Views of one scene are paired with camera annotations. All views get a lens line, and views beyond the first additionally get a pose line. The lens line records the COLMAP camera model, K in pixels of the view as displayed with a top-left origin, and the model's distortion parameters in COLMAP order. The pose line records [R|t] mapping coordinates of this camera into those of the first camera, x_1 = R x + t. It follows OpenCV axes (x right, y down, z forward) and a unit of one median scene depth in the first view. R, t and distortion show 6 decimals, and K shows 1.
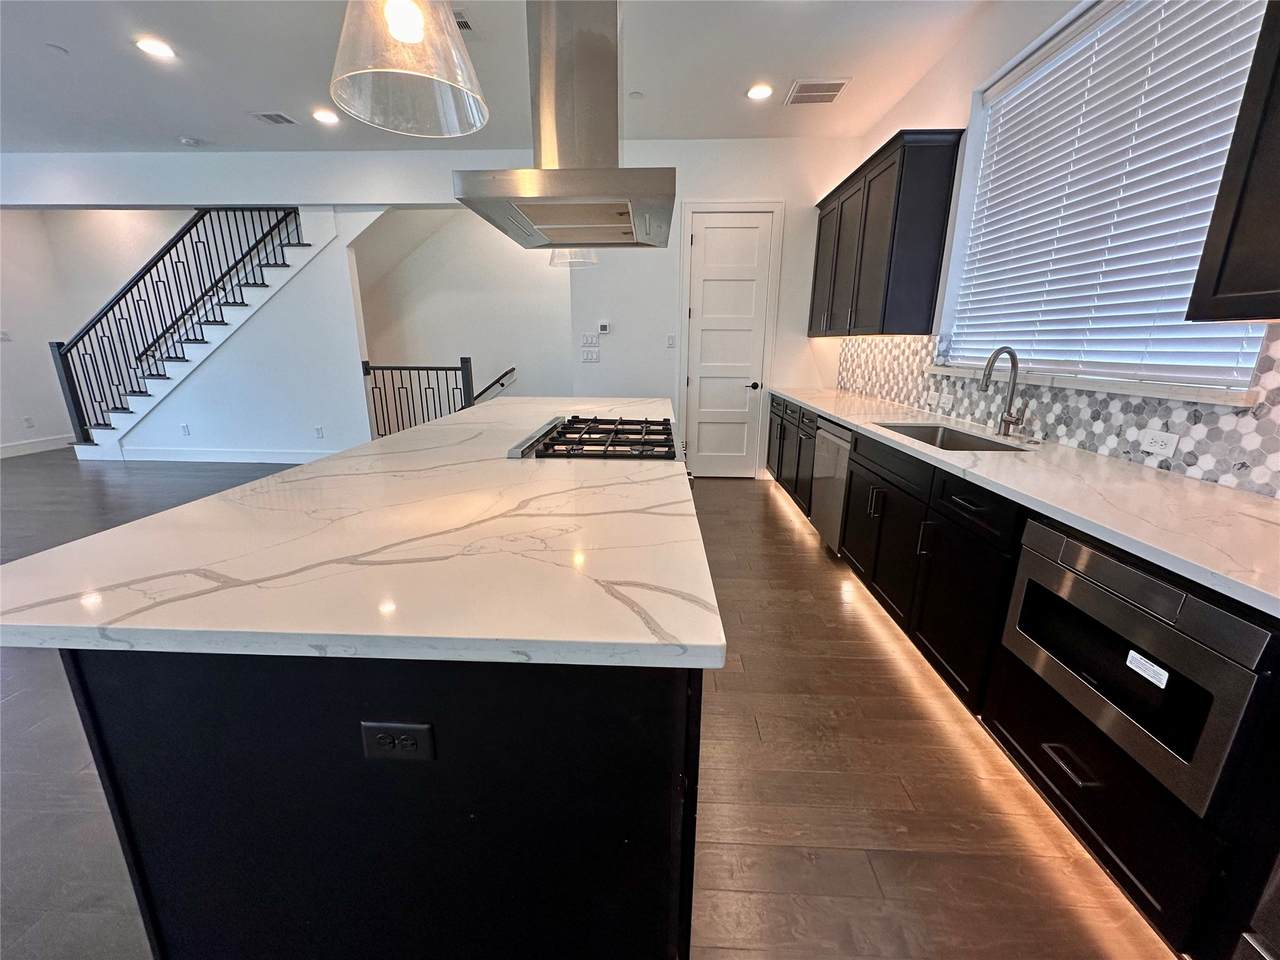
lens RADIAL K [[511.9, 0, 637.8], [0, 511.9, 479.9], [0, 0, 1]] dist [-0.002814, -0.000155]
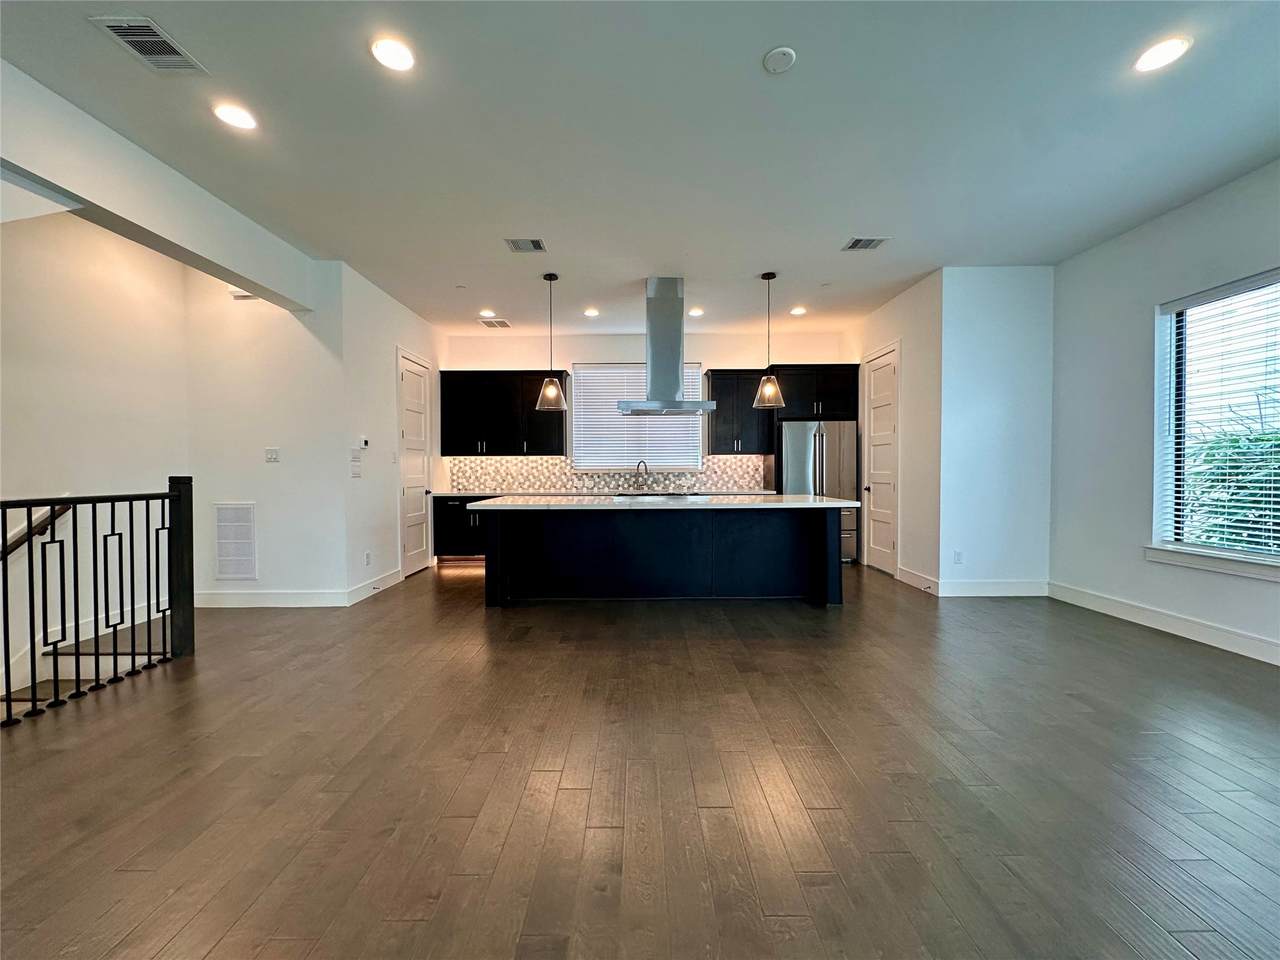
lens RADIAL K [[511.9, 0, 642.9], [0, 511.9, 477.8], [0, 0, 1]] dist [-0.002814, -0.000155]
pose [[-0.059602, -0.022648, 0.997965, -1.838801], [0.261610, 0.964444, 0.037512, -0.214513], [-0.963332, 0.263313, -0.051558, 0.919671]]
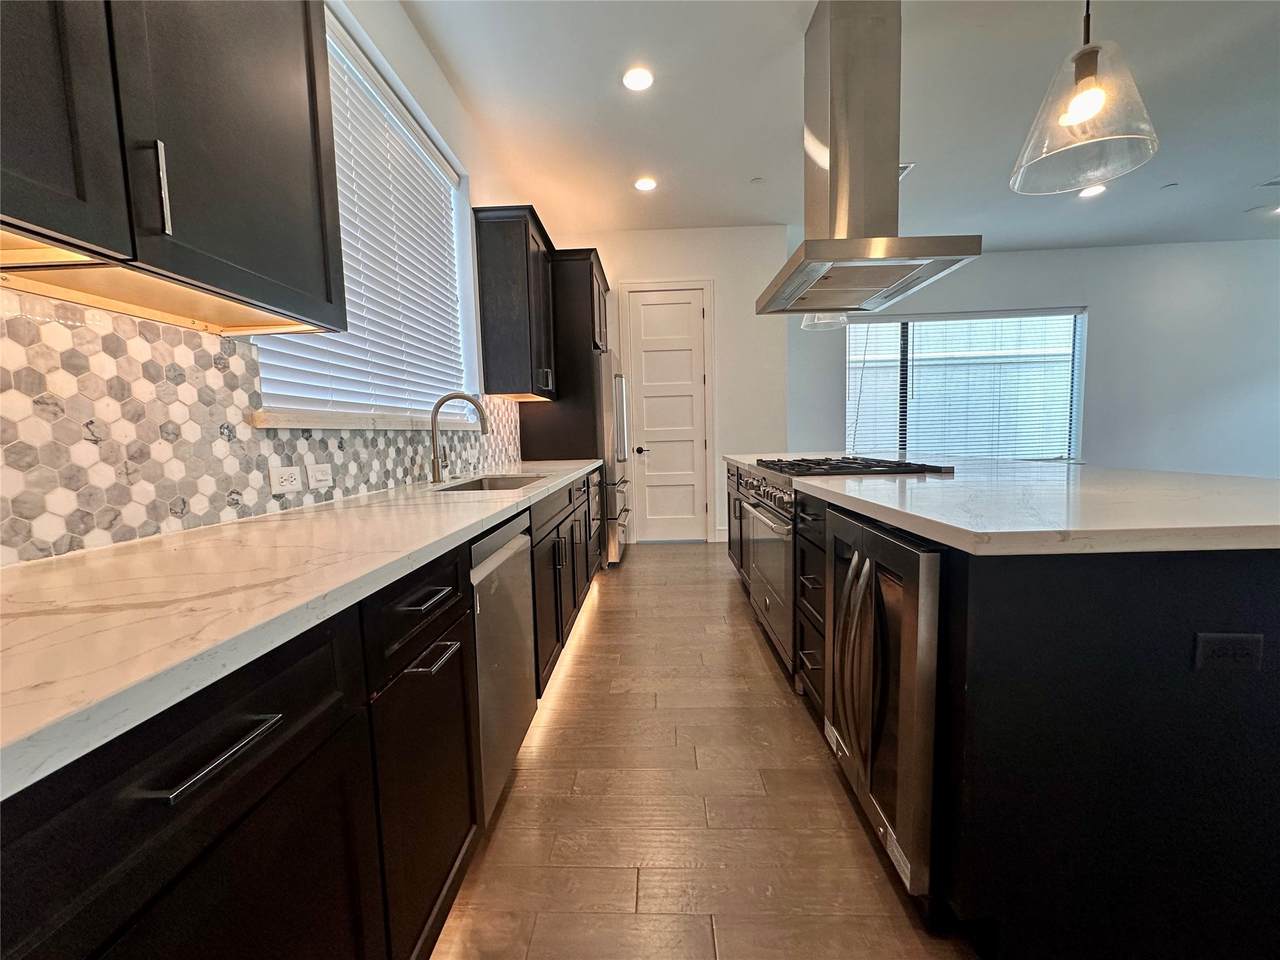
lens RADIAL K [[511.9, 0, 635.3], [0, 511.9, 481.4], [0, 0, 1]] dist [-0.002814, -0.000155]
pose [[-0.999608, 0.027802, 0.003256, 0.280910], [0.027217, 0.938190, 0.345049, -0.343028], [0.006539, 0.345003, -0.938579, 1.588531]]
